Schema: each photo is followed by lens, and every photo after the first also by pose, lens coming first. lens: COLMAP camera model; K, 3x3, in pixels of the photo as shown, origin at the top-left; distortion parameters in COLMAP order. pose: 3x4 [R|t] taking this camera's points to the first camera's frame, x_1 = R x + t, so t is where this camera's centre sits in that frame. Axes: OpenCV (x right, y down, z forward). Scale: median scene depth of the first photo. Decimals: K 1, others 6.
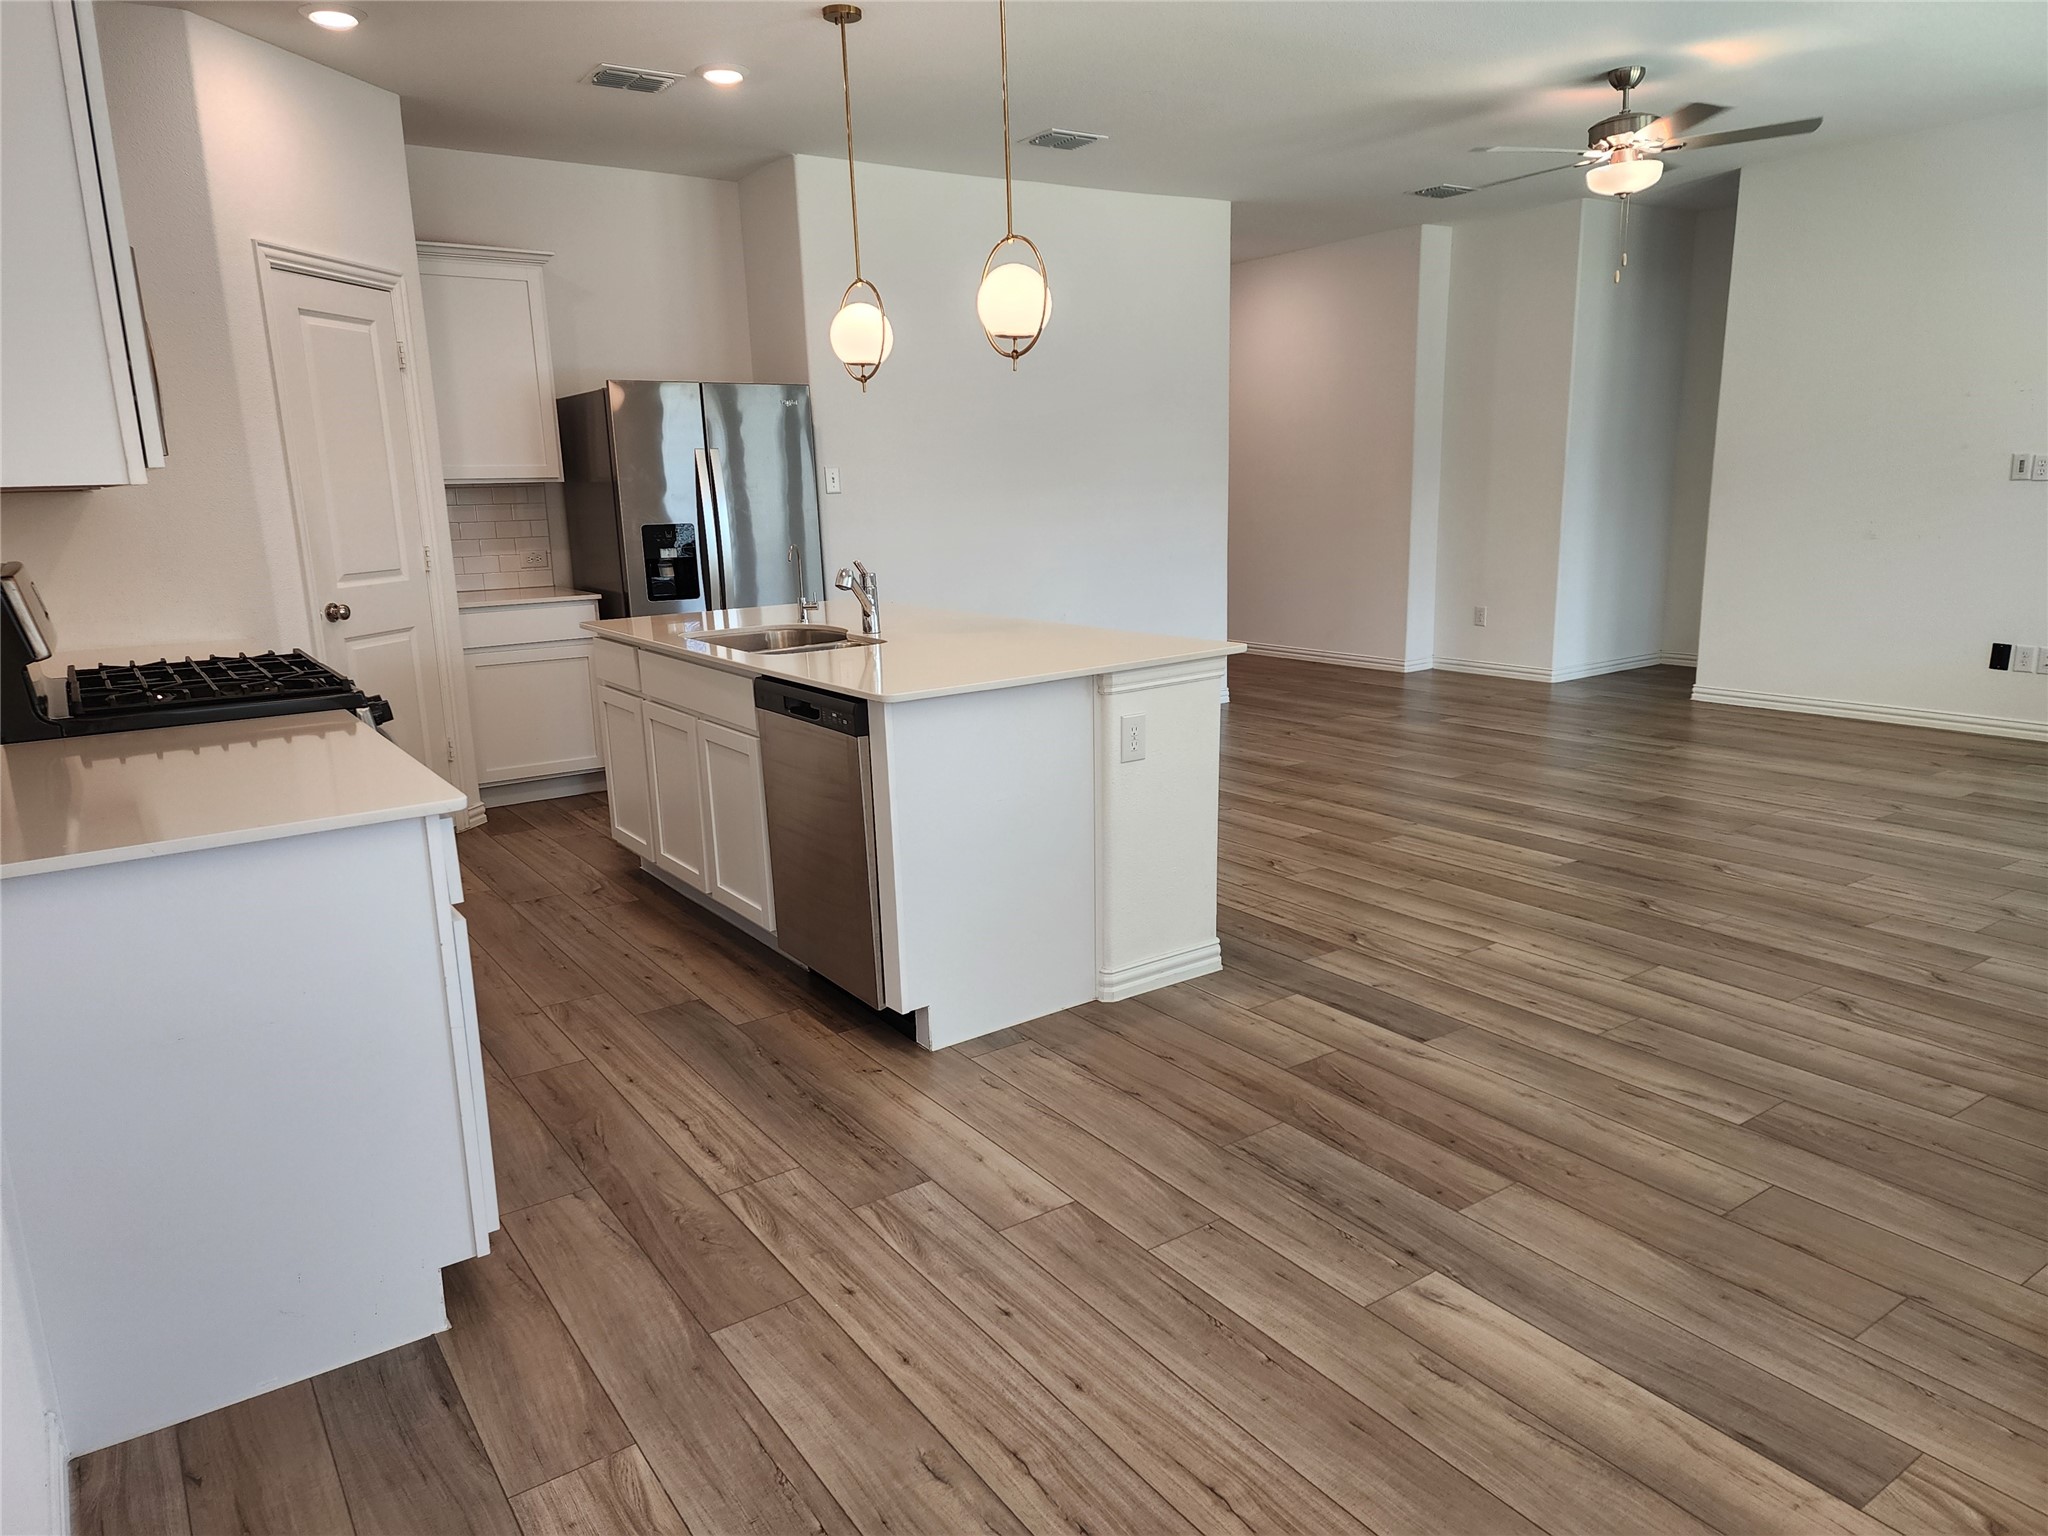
lens RADIAL K [[1361.9, 0, 1021.3], [0, 1361.9, 786.9], [0, 0, 1]] dist [0.099121, -0.095642]
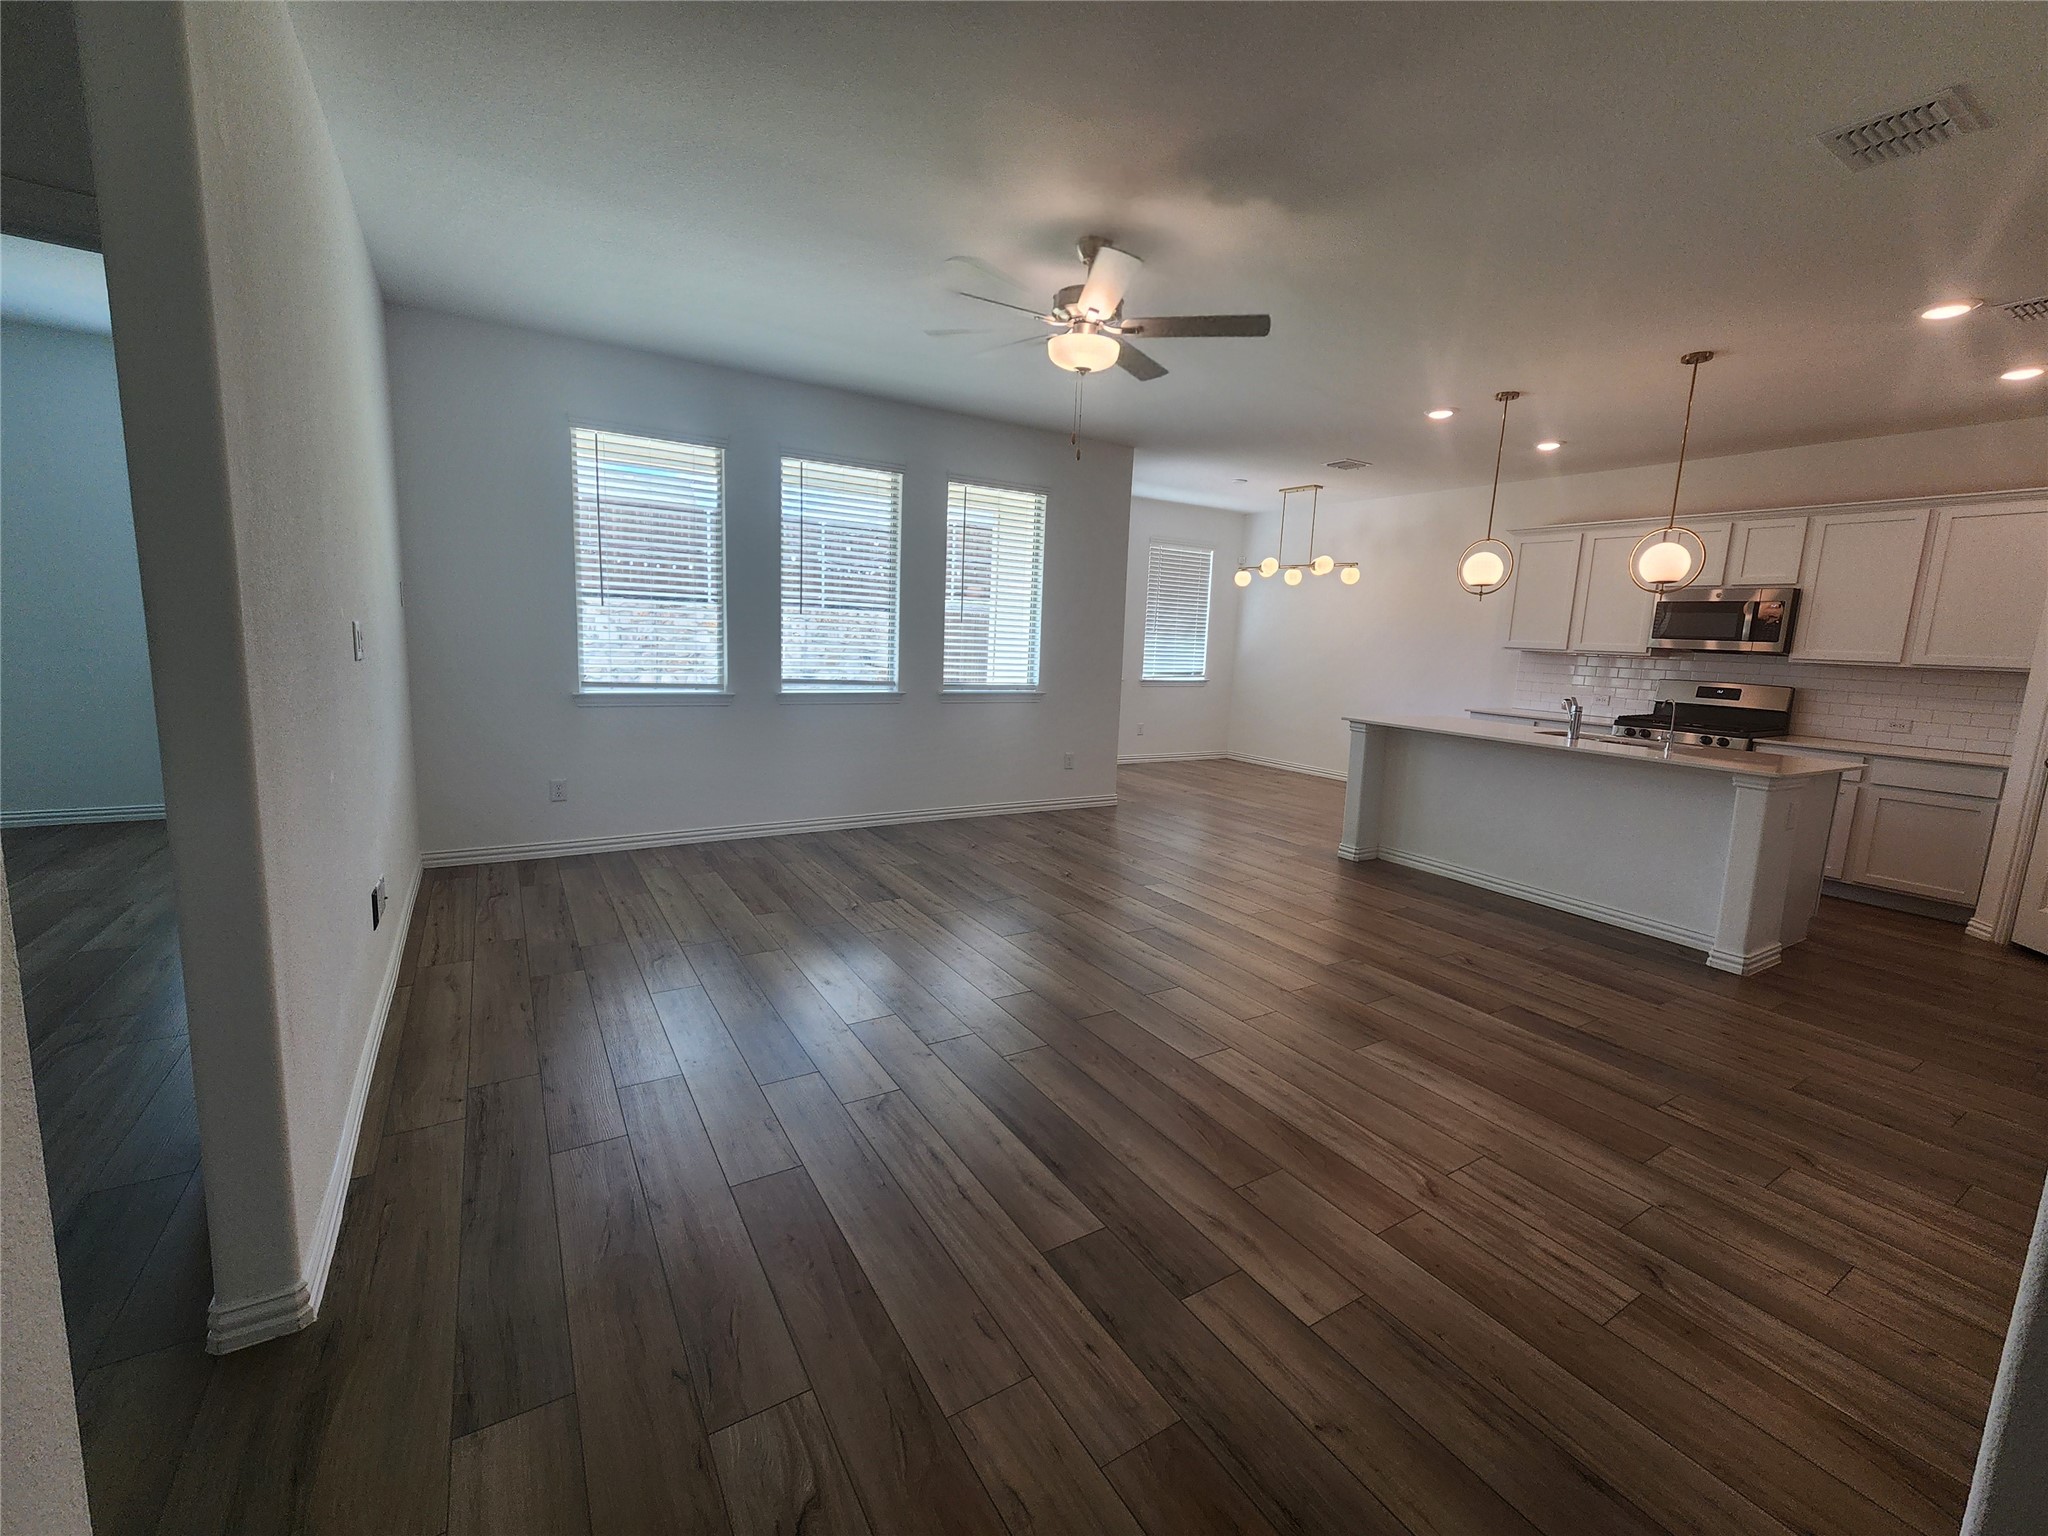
lens RADIAL K [[846.8, 0, 1020.5], [0, 846.8, 758.0], [0, 0, 1]] dist [-0.002478, -0.000341]
pose [[-0.998477, -0.021774, 0.050688, 0.534606], [-0.001591, 0.929796, 0.368071, -0.477177], [-0.055144, 0.367430, -0.928415, 1.999456]]
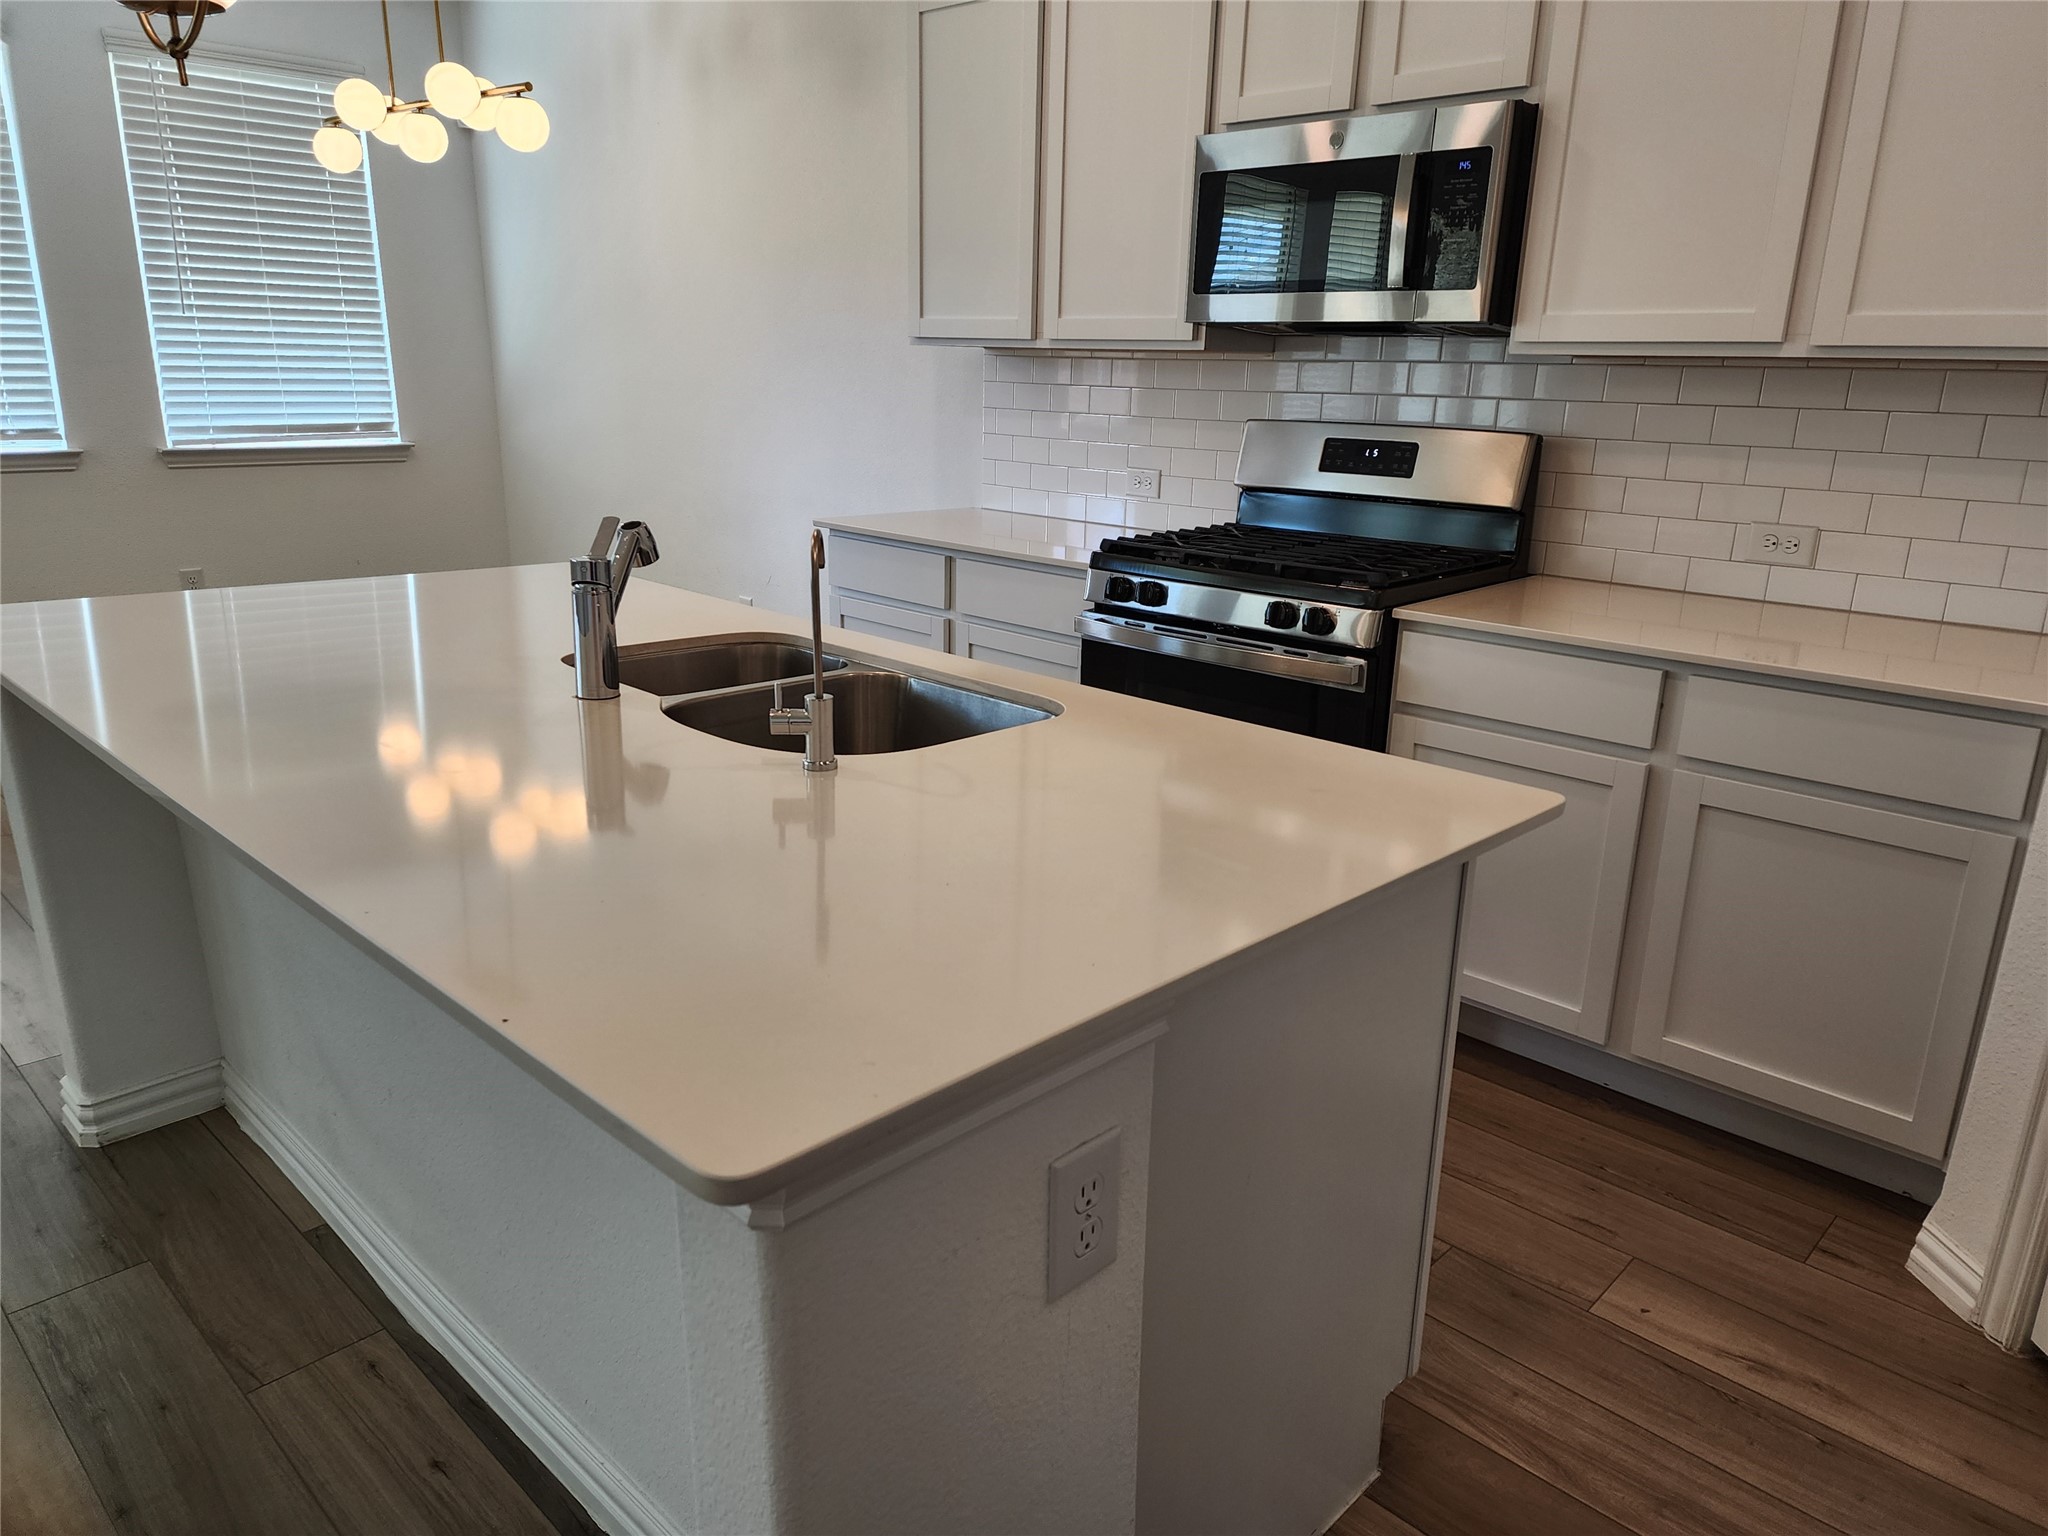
lens RADIAL K [[1359.3, 0, 1058.5], [0, 1359.3, 765.5], [0, 0, 1]] dist [0.076528, -0.080653]
pose [[-0.976918, 0.061449, -0.204587, -0.157892], [-0.048427, 0.869090, 0.492278, -0.297406], [0.208054, 0.490823, -0.846053, 1.346819]]
